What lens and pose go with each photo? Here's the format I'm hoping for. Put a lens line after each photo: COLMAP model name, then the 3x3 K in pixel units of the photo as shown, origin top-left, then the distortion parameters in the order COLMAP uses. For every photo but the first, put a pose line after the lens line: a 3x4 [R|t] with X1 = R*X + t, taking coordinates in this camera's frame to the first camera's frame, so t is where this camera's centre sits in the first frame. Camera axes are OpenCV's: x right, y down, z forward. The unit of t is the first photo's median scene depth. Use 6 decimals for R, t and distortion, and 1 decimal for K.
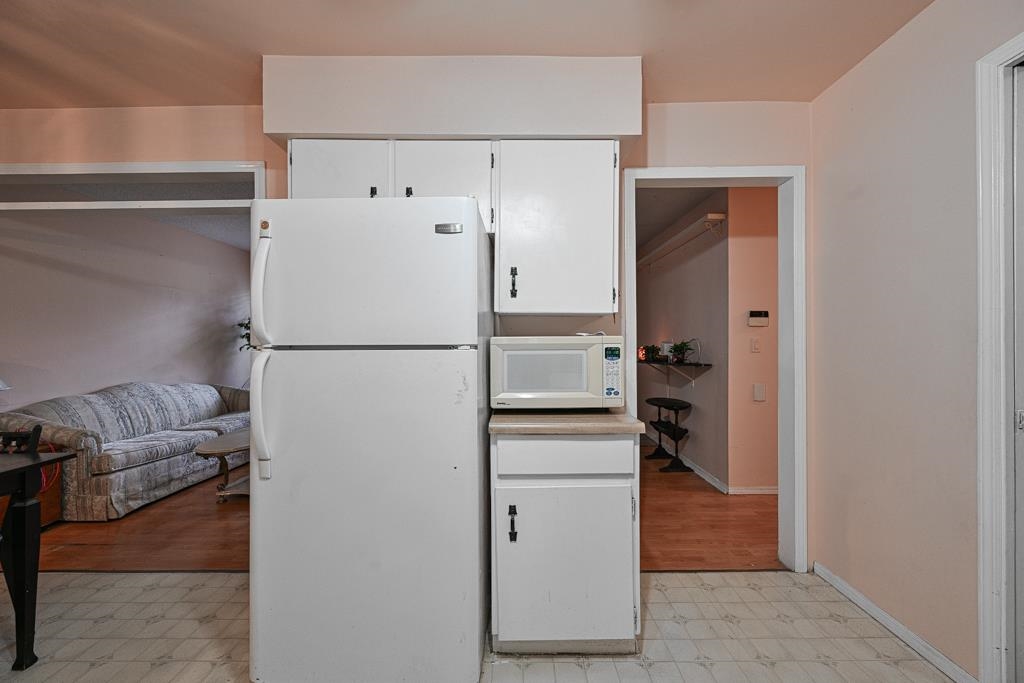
lens RADIAL K [[399.3, 0, 515.6], [0, 399.3, 341.7], [0, 0, 1]] dist [-0.001731, 0.001096]
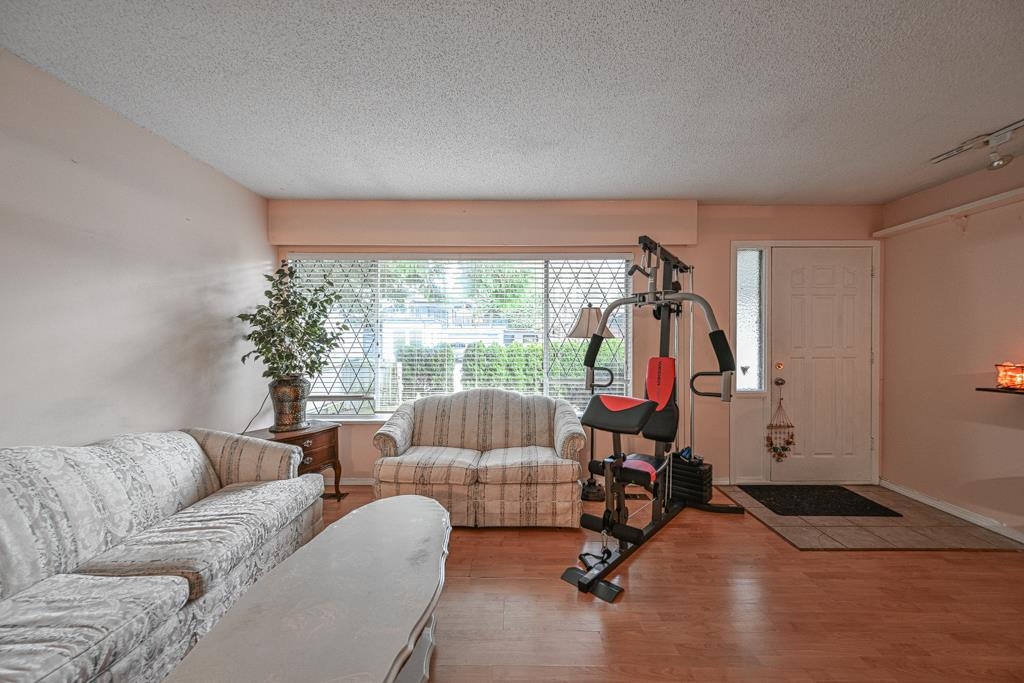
lens RADIAL K [[399.3, 0, 511.1], [0, 399.3, 340.3], [0, 0, 1]] dist [-0.001731, 0.001096]
pose [[0.999955, 0.003725, -0.008761, -0.342850], [-0.003729, 0.999993, -0.000491, -0.010531], [0.008759, 0.000524, 0.999962, 0.491873]]
